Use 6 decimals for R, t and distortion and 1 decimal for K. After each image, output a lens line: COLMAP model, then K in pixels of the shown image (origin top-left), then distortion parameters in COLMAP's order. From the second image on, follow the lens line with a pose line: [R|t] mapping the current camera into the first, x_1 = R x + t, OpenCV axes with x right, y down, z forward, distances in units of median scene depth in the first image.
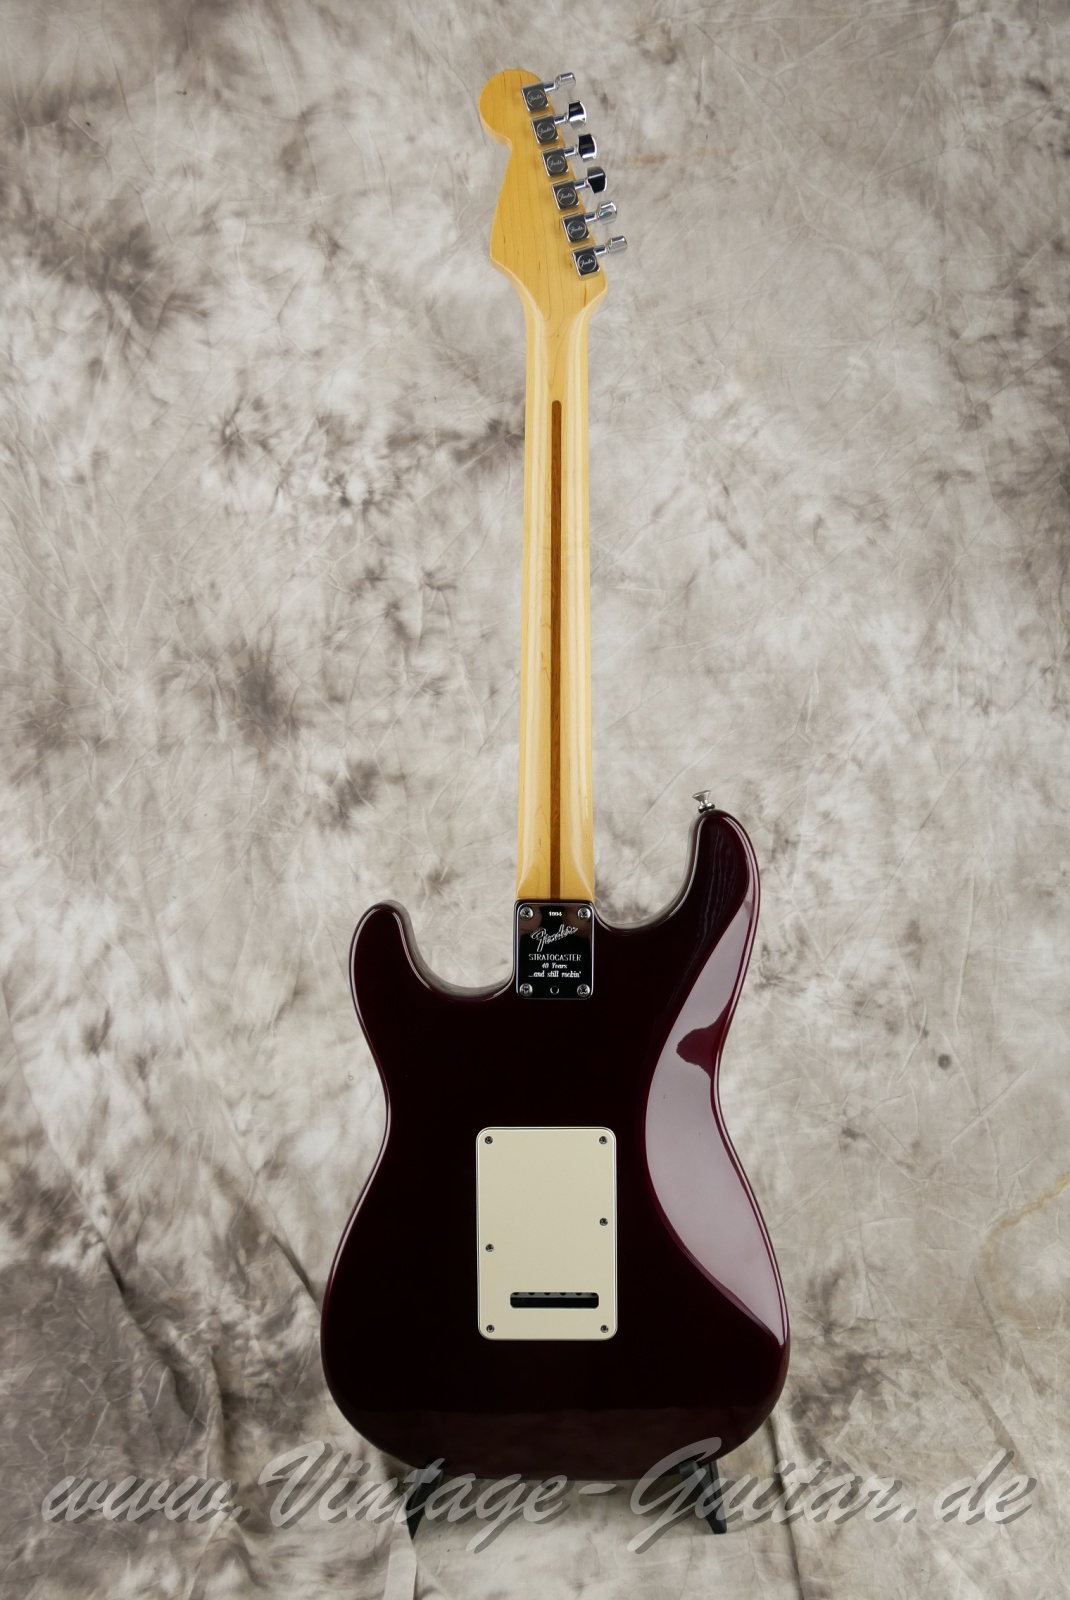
lens RADIAL K [[1322.9, 0, 557.5], [0, 1322.9, 835.0], [0, 0, 1]] dist [-0.080936, 0.034233]
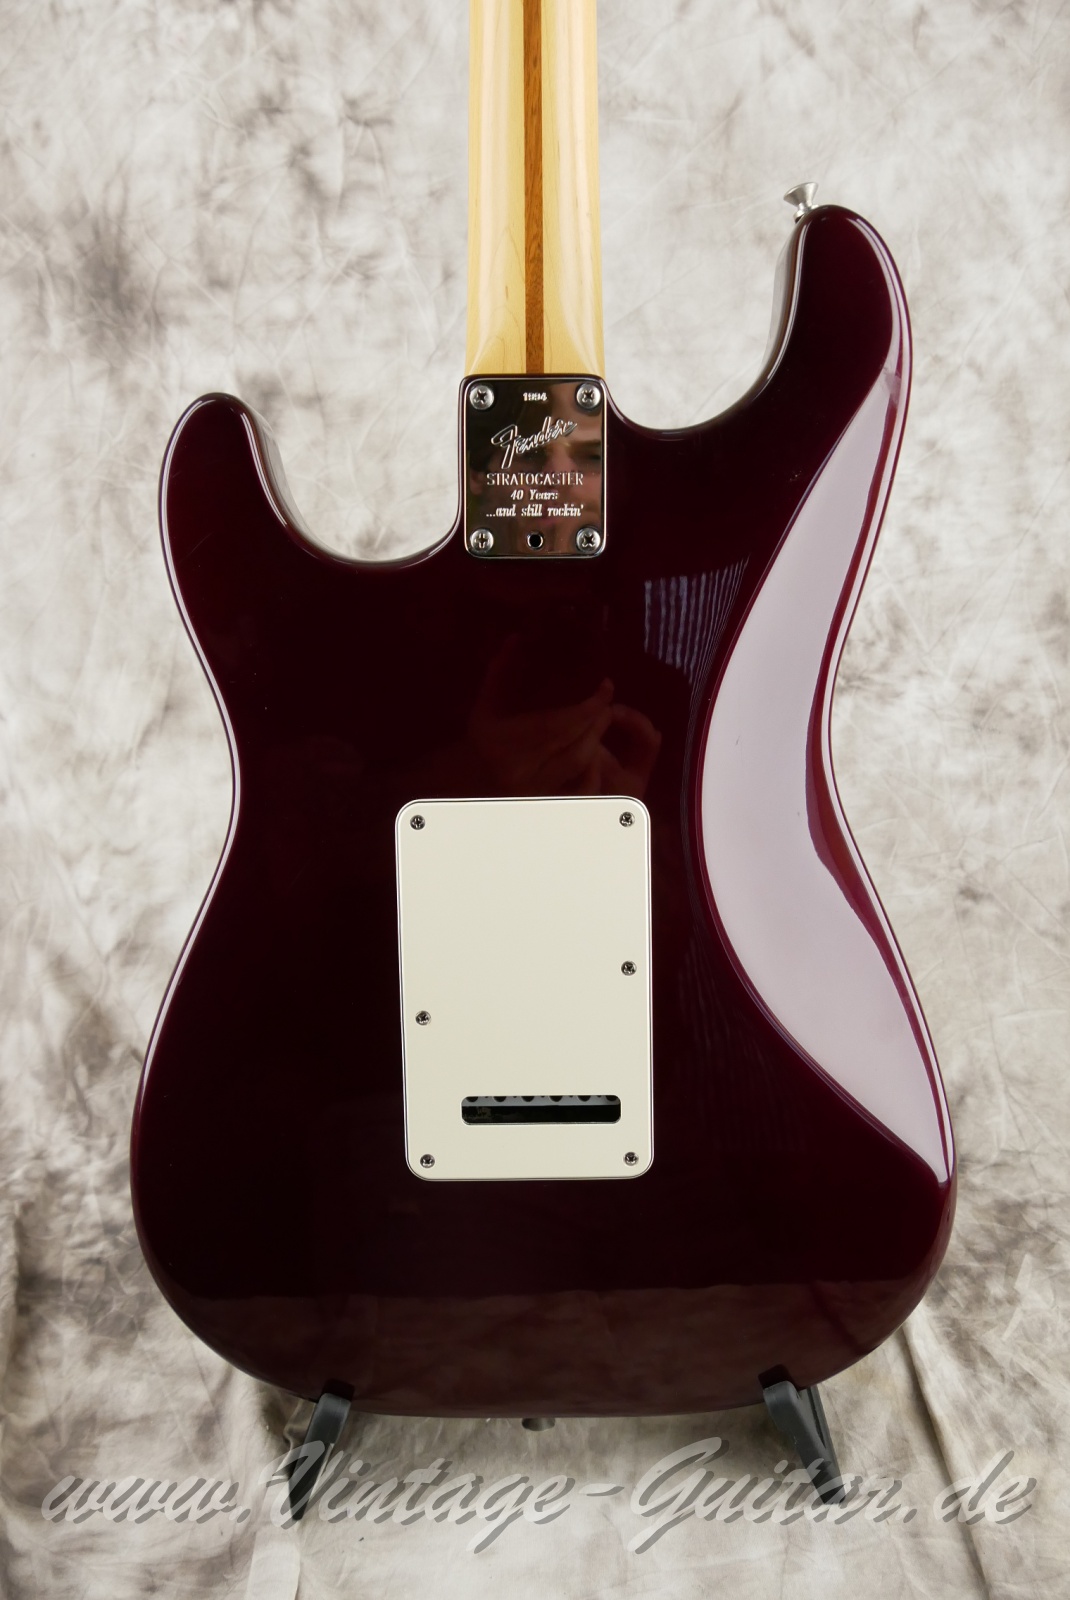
lens RADIAL K [[1322.9, 0, 563.6], [0, 1322.9, 840.5], [0, 0, 1]] dist [-0.080936, 0.034233]
pose [[0.999894, -0.012183, 0.007976, 0.002801], [0.011394, 0.995657, 0.092398, 0.126369], [-0.009067, -0.092298, 0.995690, 0.299465]]
